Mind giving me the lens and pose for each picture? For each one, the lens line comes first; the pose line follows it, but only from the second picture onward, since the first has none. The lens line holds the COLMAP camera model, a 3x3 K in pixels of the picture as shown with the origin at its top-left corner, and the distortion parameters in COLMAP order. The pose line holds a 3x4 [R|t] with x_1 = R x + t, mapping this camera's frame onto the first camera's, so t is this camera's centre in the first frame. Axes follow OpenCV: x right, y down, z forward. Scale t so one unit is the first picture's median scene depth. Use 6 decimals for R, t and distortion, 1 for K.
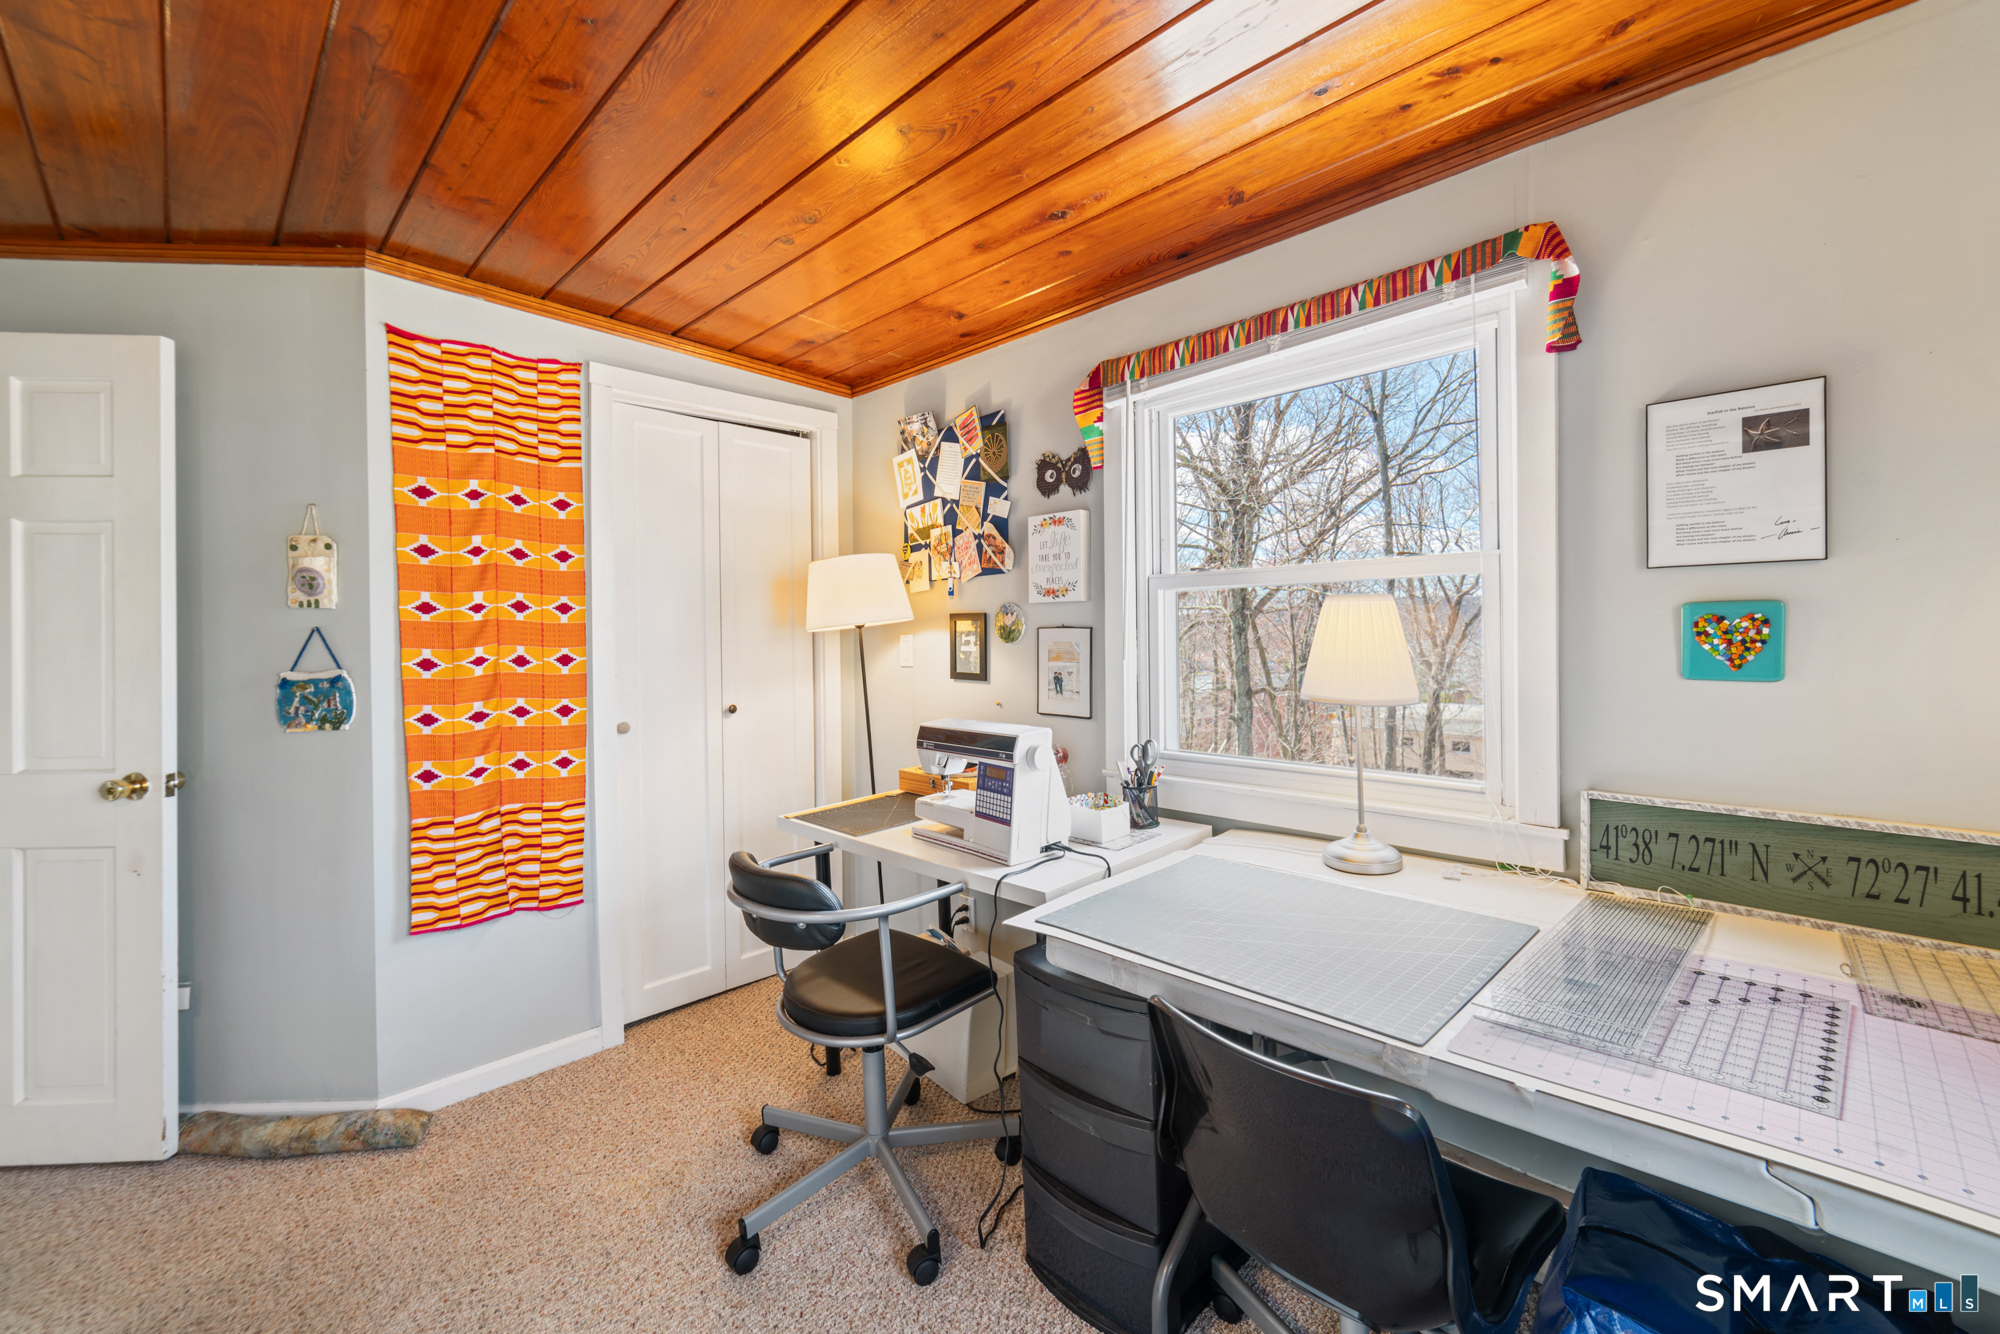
lens RADIAL K [[790.8, 0, 1003.5], [0, 790.8, 628.1], [0, 0, 1]] dist [-0.000148, 0.000212]
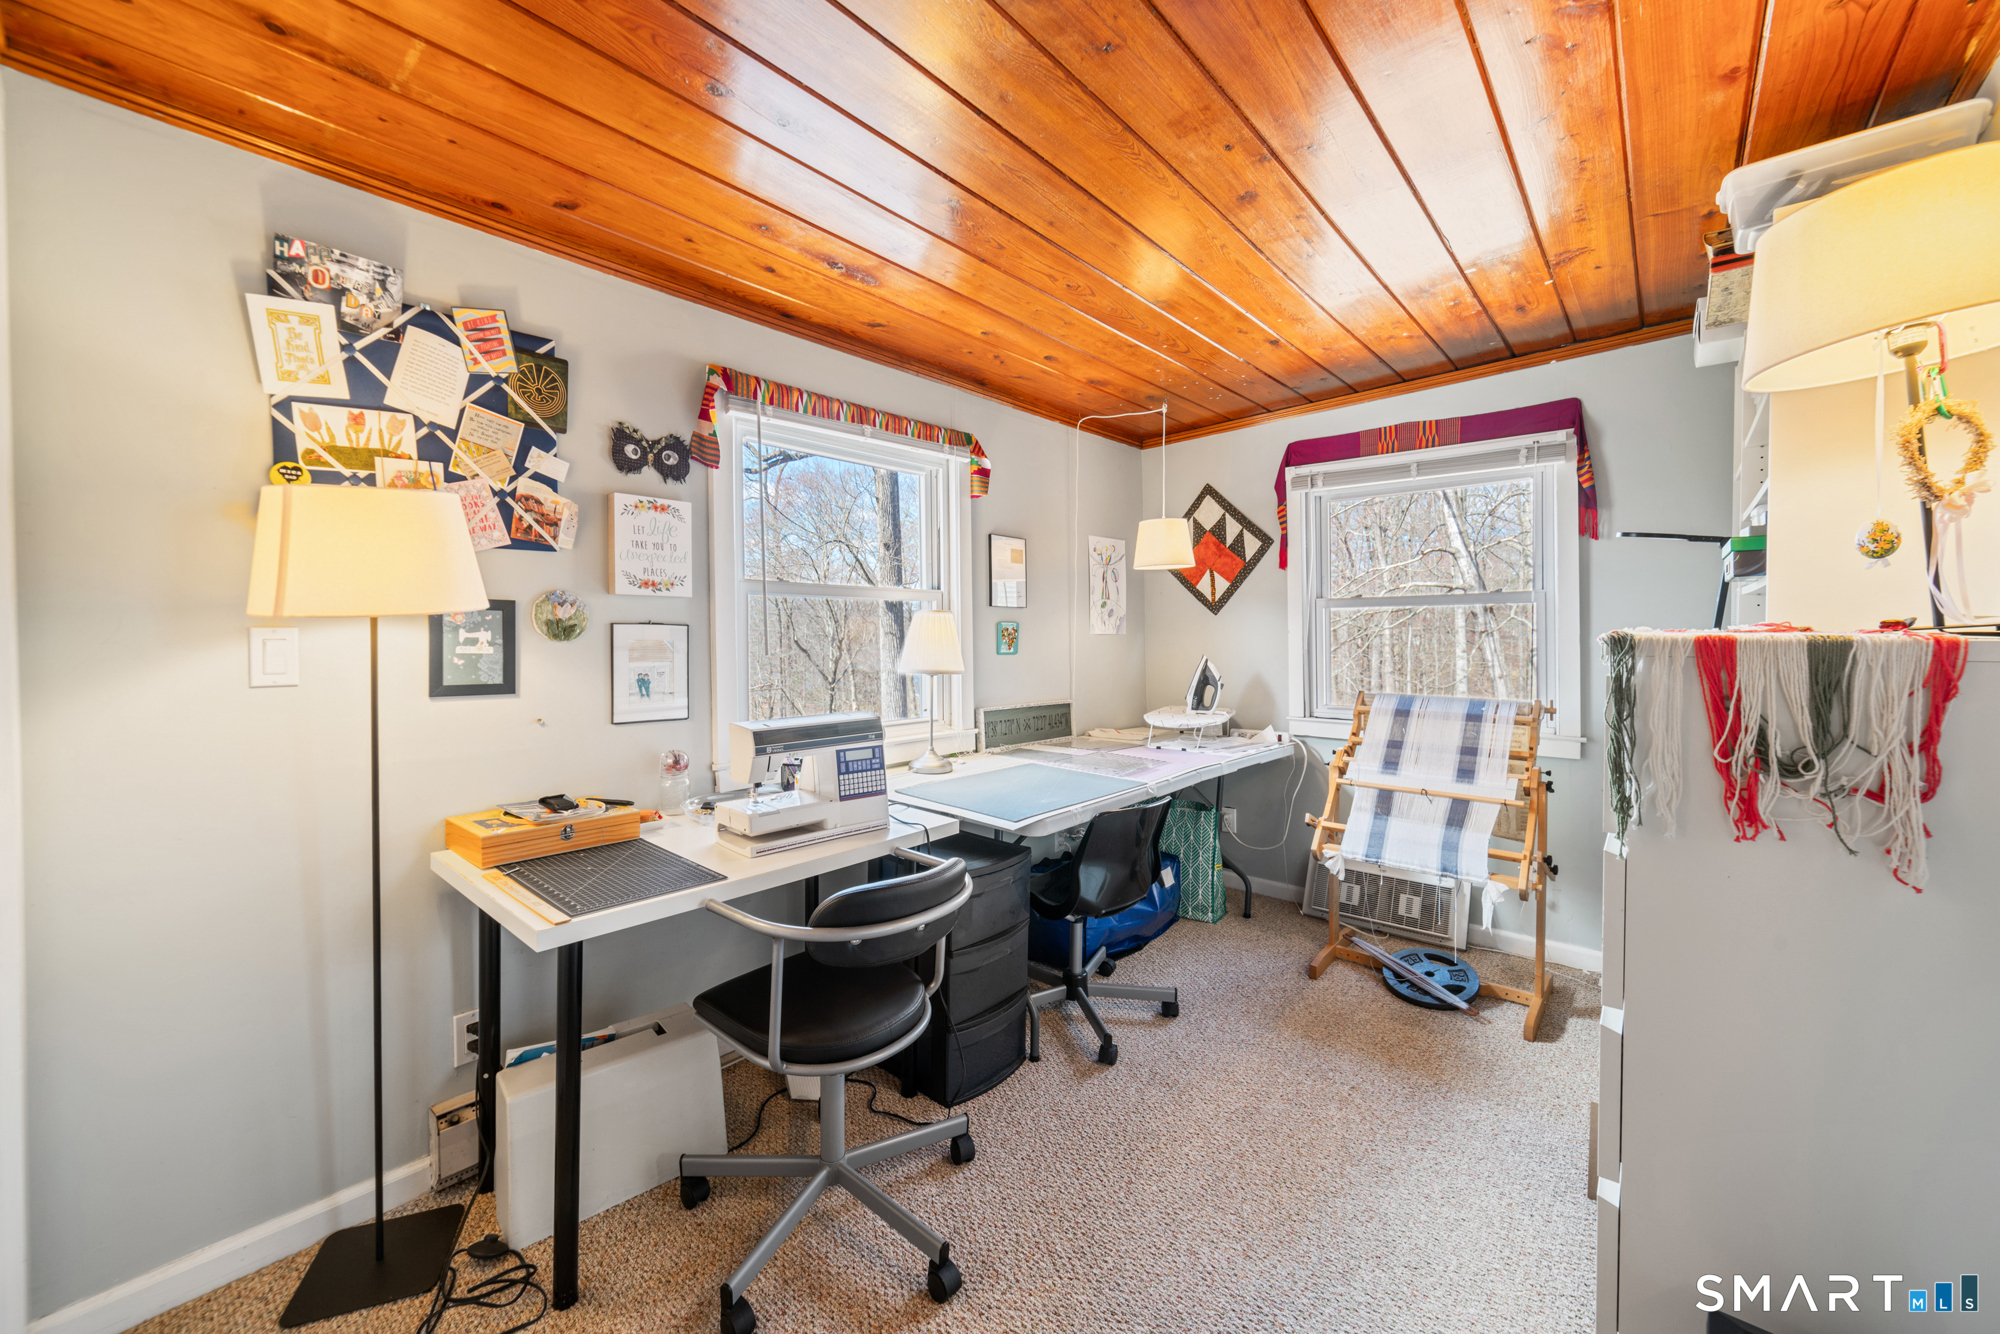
lens RADIAL K [[790.8, 0, 1003.5], [0, 790.8, 628.1], [0, 0, 1]] dist [-0.000148, 0.000212]
pose [[-0.056618, 0.018553, 0.998224, -0.786214], [-0.009526, 0.999772, -0.019122, 0.016304], [-0.998350, -0.010592, -0.056428, 0.594817]]
